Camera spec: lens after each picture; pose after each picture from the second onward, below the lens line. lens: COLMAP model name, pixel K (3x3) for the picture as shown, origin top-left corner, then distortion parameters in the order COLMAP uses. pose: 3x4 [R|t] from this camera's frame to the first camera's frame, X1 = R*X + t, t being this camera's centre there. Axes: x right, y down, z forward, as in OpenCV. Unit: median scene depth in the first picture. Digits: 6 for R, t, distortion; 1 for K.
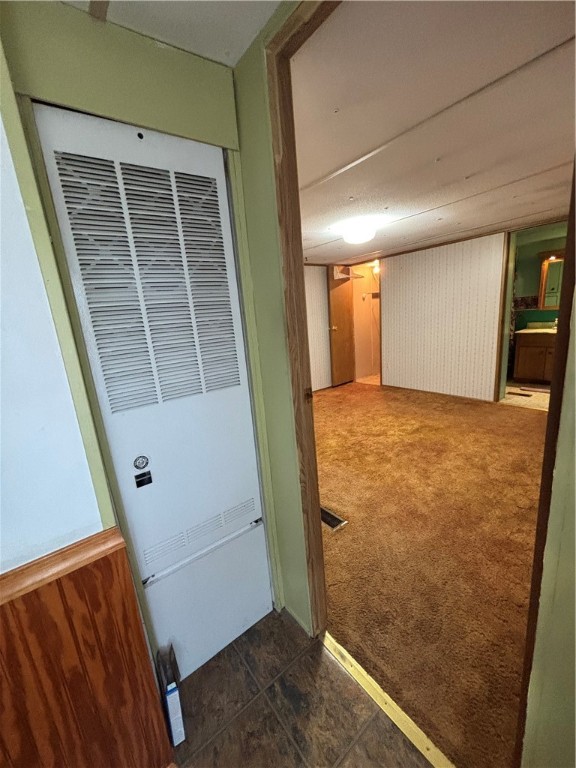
lens RADIAL K [[308.5, 0, 280.7], [0, 308.5, 383.4], [0, 0, 1]] dist [-0.023441, -0.000047]
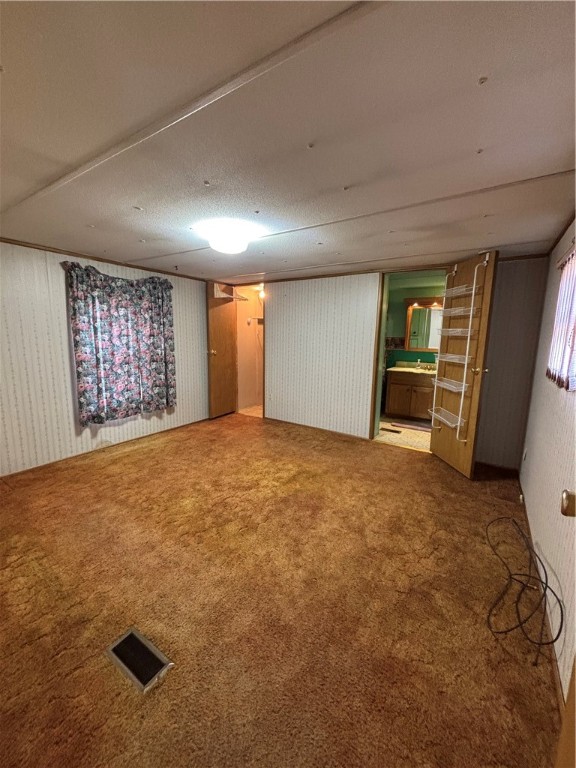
lens RADIAL K [[308.0, 0, 288.2], [0, 308.0, 383.1], [0, 0, 1]] dist [-0.000526, 0.000056]
pose [[0.936571, 0.044753, 0.347610, 0.103178], [-0.019766, 0.996980, -0.075101, -0.043589], [-0.349921, 0.063467, 0.934627, 0.155614]]
